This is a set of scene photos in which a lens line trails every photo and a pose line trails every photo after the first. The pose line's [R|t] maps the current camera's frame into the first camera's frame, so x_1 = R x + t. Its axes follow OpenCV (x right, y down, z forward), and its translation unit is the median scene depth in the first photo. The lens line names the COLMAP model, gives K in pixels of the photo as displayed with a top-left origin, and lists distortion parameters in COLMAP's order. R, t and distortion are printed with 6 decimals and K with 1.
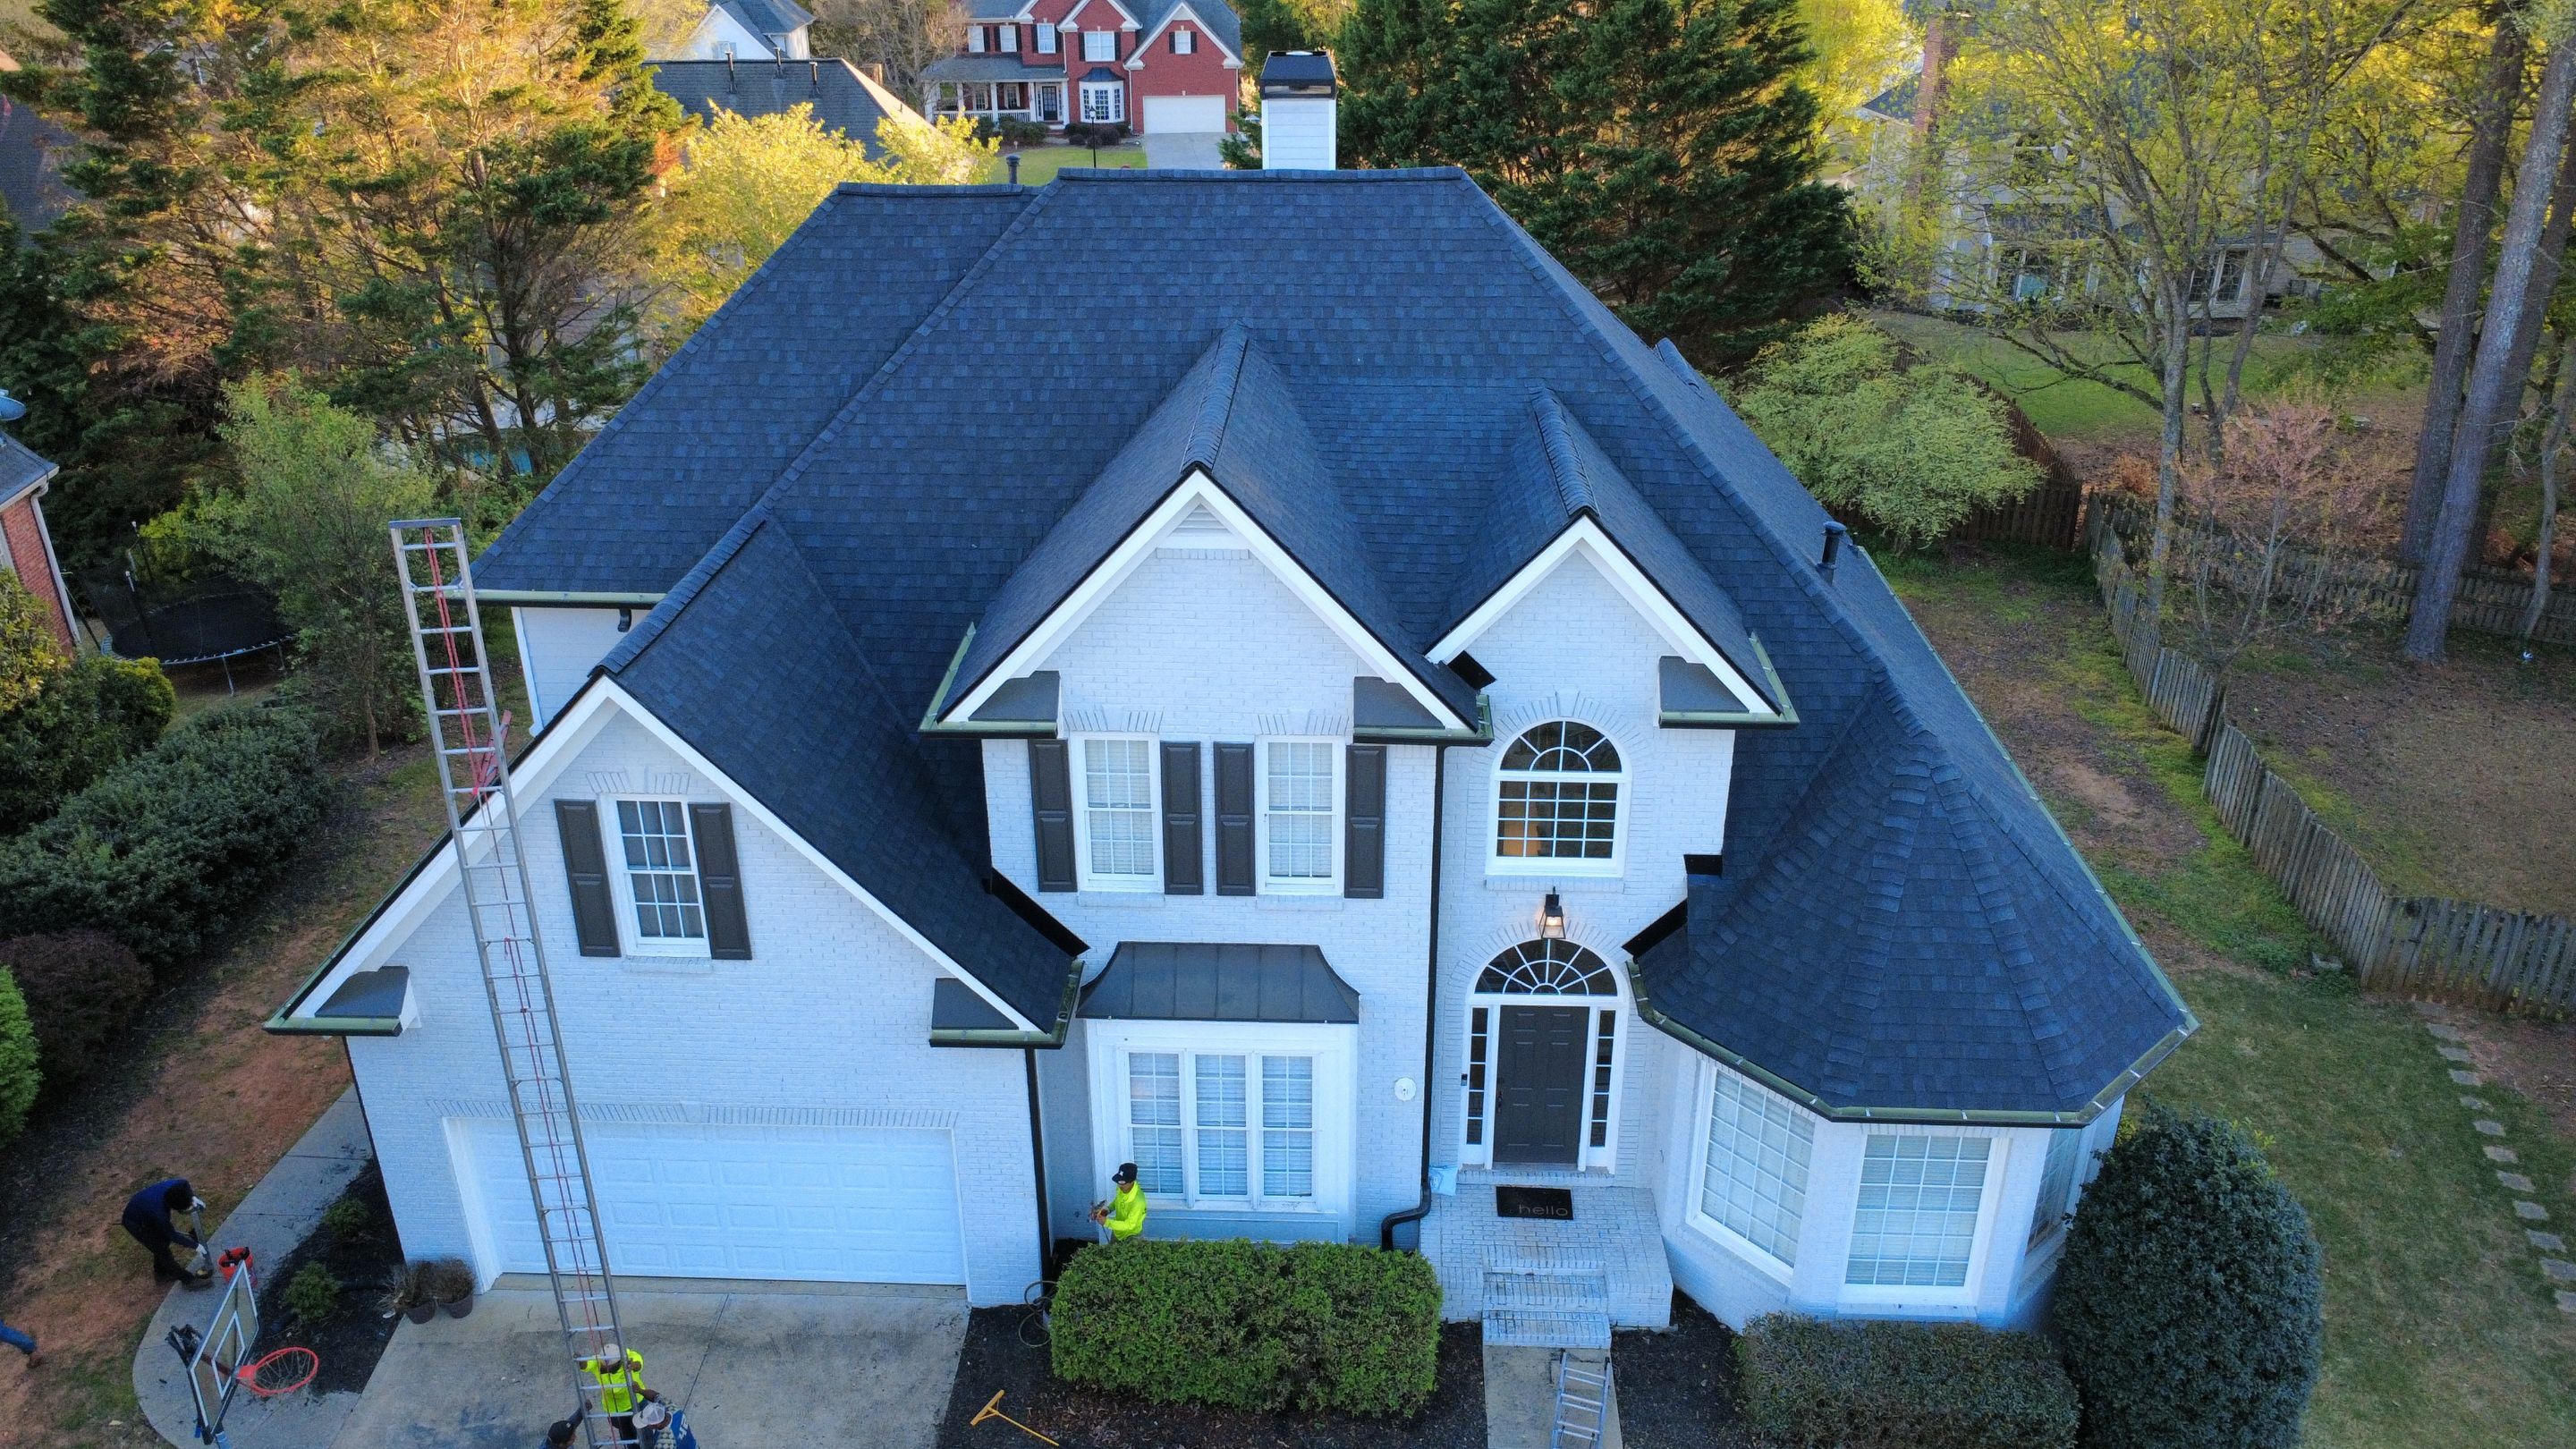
lens RADIAL K [[1883.9, 0, 1290.9], [0, 1883.9, 721.1], [0, 0, 1]] dist [-0.007519, 0.014778]
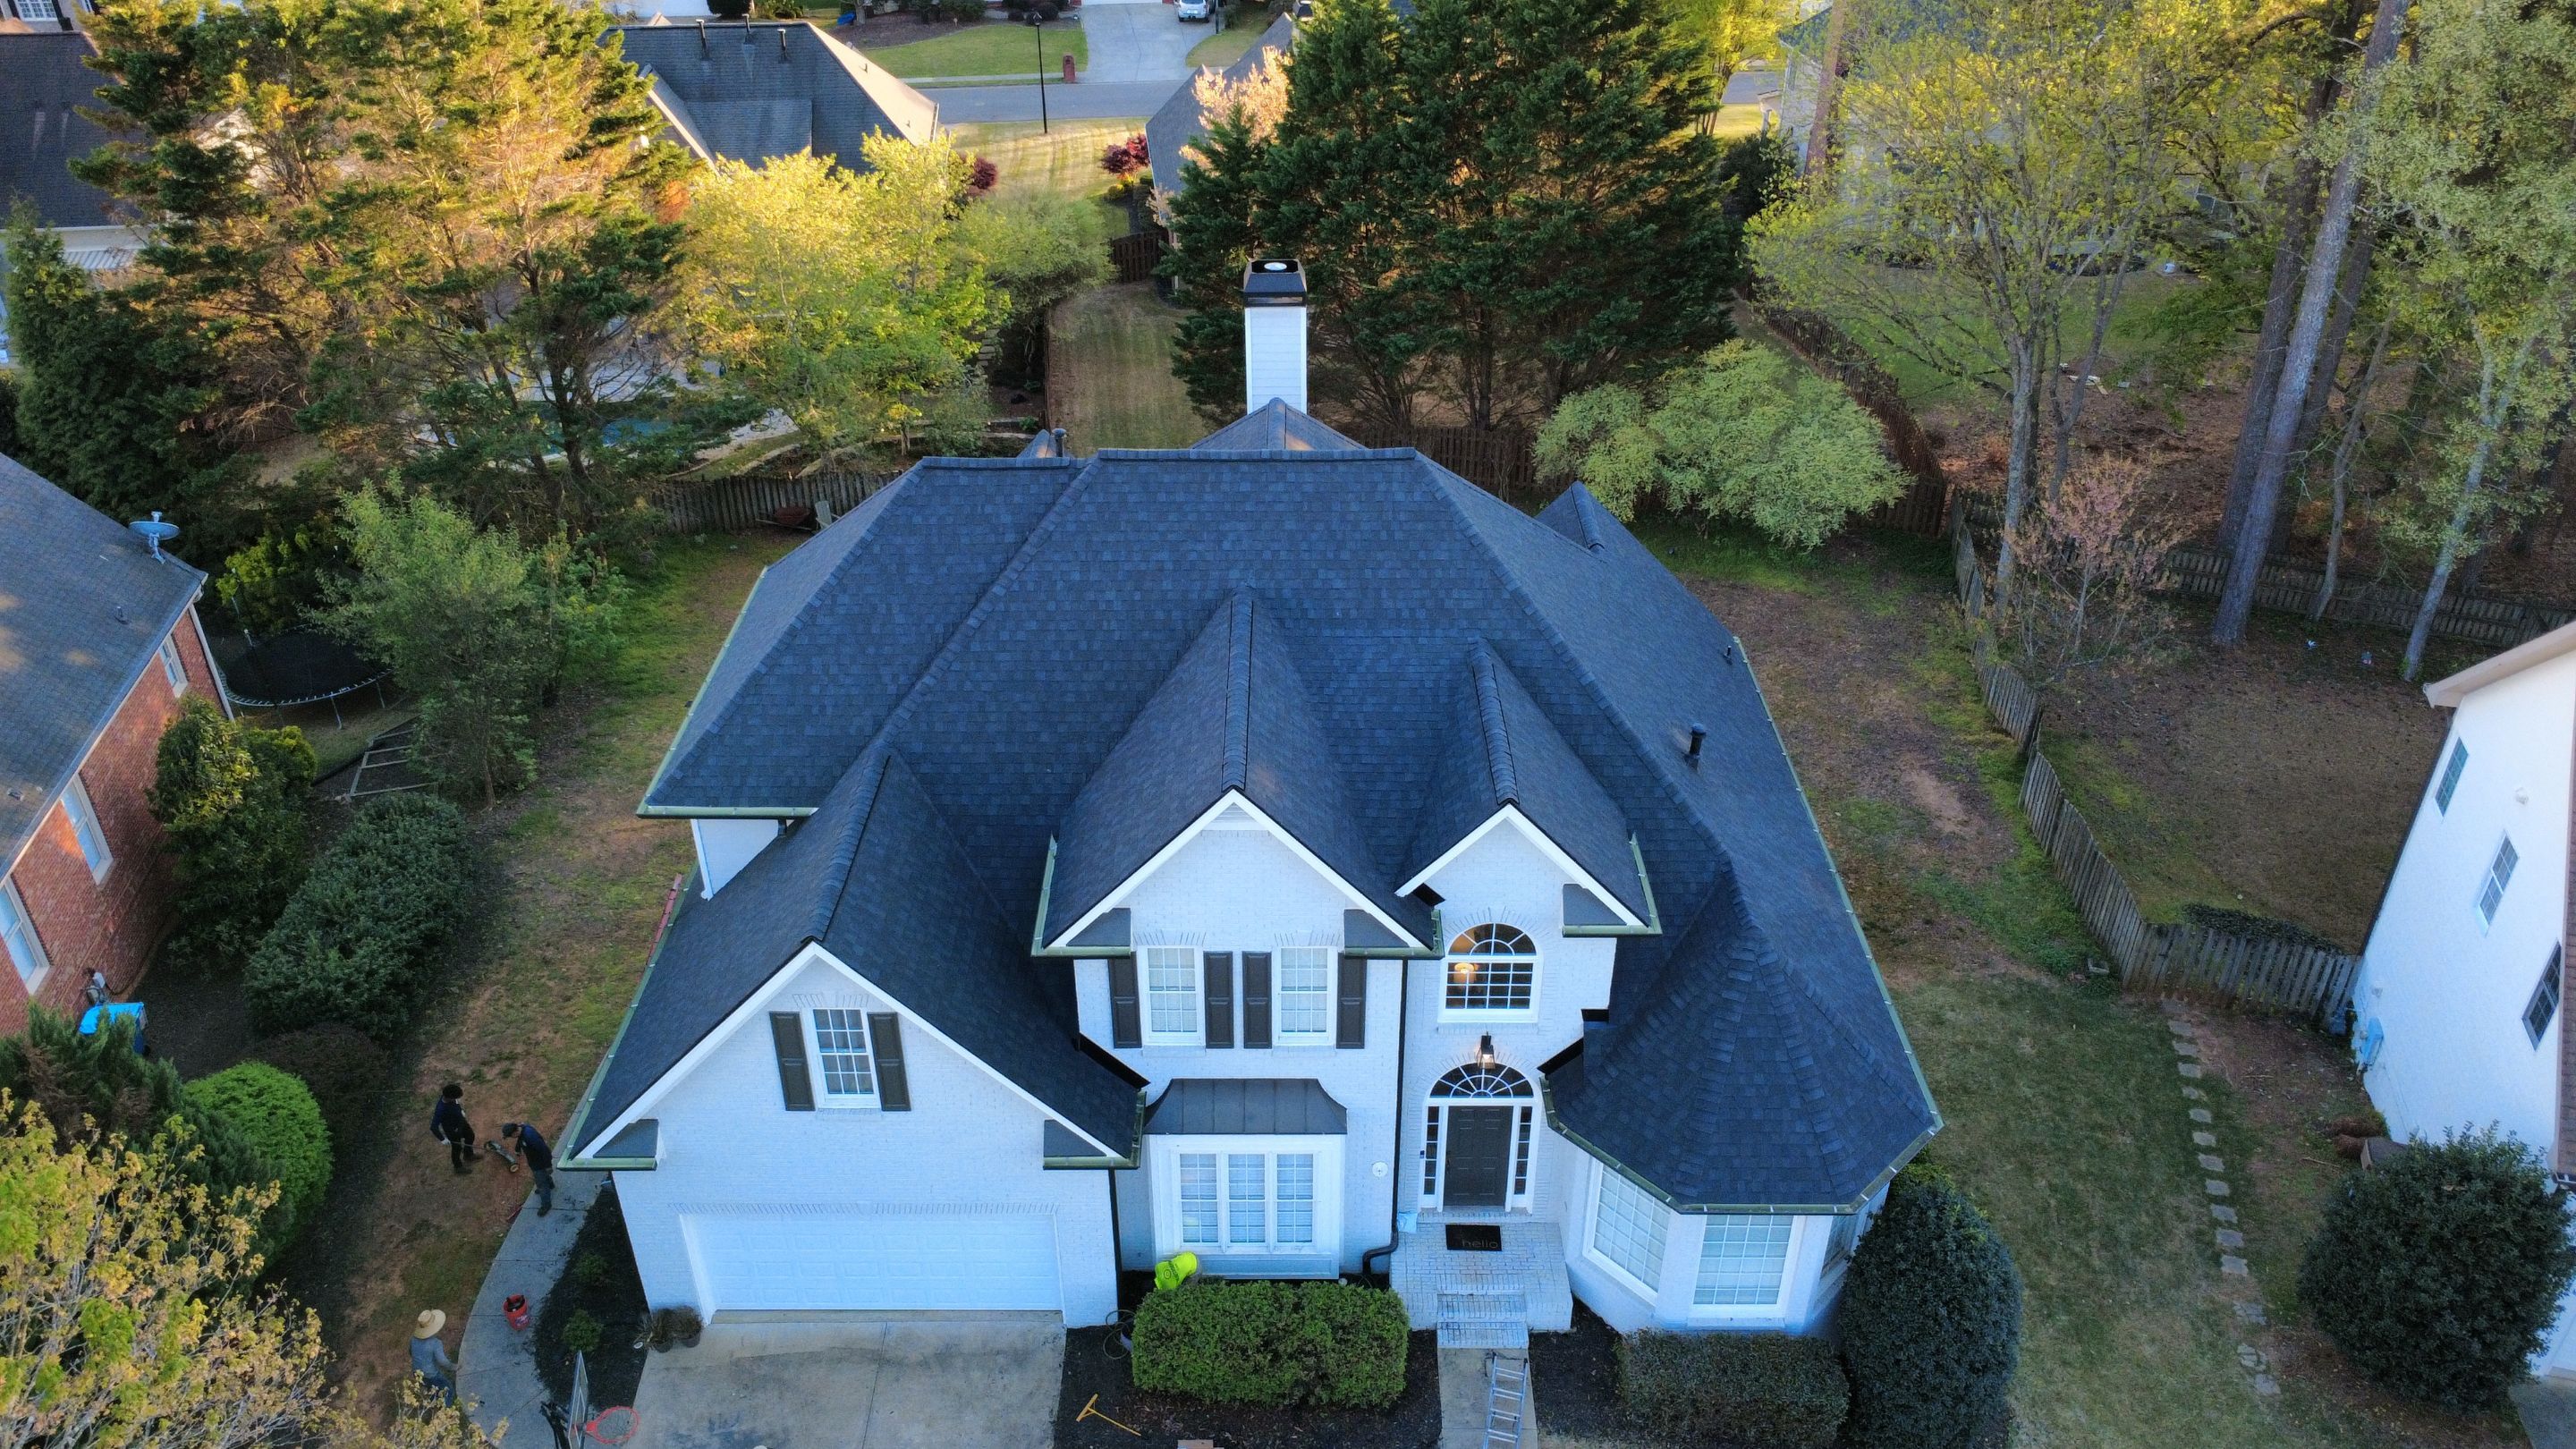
lens RADIAL K [[1881.5, 0, 1290.5], [0, 1881.5, 722.7], [0, 0, 1]] dist [-0.000050, 0.004687]
pose [[0.999246, -0.018355, 0.034200, -0.043256], [0.014194, 0.992890, 0.118190, -0.276774], [-0.036126, -0.117615, 0.992402, -0.306539]]
